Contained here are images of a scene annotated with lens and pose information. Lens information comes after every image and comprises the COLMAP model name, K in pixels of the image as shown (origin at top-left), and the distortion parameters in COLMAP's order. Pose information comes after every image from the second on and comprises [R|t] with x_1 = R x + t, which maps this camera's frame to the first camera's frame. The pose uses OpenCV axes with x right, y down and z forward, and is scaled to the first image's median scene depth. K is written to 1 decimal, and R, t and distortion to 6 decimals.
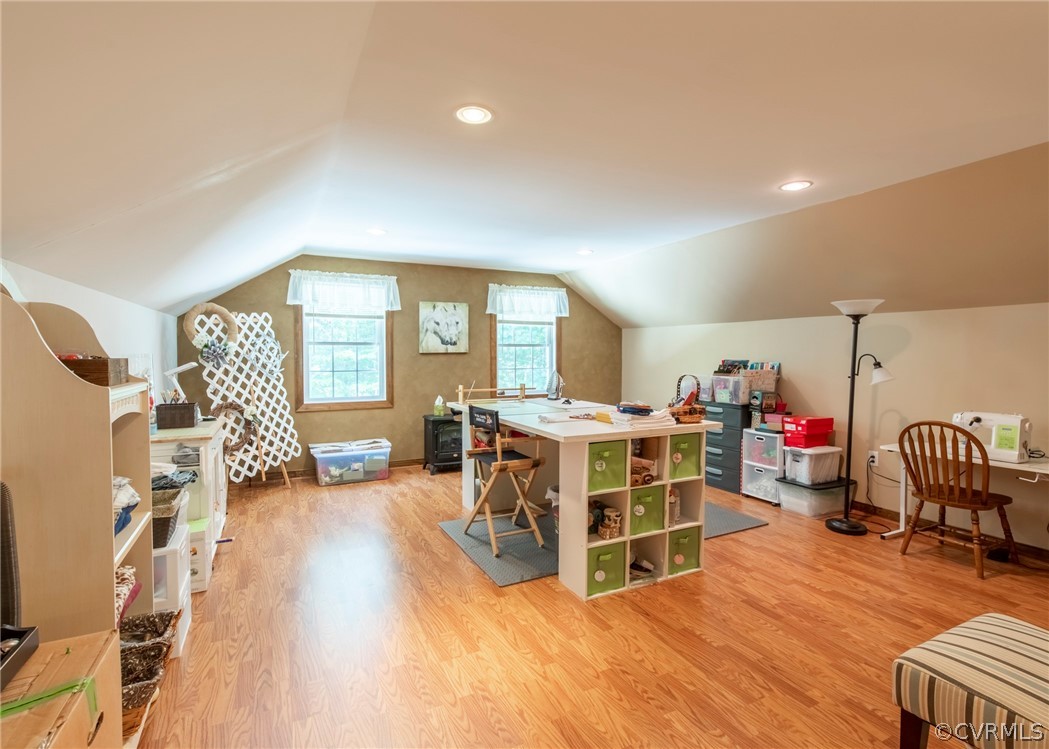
lens RADIAL K [[520.4, 0, 516.8], [0, 520.4, 365.4], [0, 0, 1]] dist [0.006393, -0.000564]
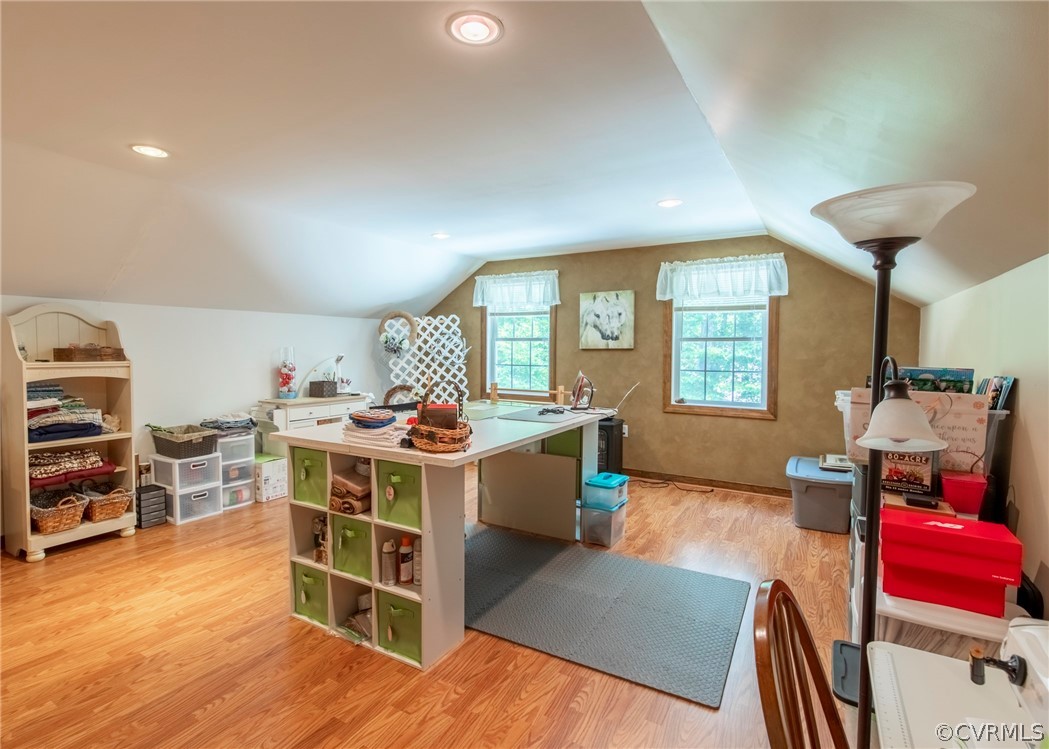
lens RADIAL K [[520.4, 0, 516.8], [0, 520.4, 365.4], [0, 0, 1]] dist [0.006393, -0.000564]
pose [[0.533198, 0.032348, -0.845372, 0.594331], [-0.027101, 0.999409, 0.021149, -0.011891], [0.845557, 0.011634, 0.533759, 0.448004]]
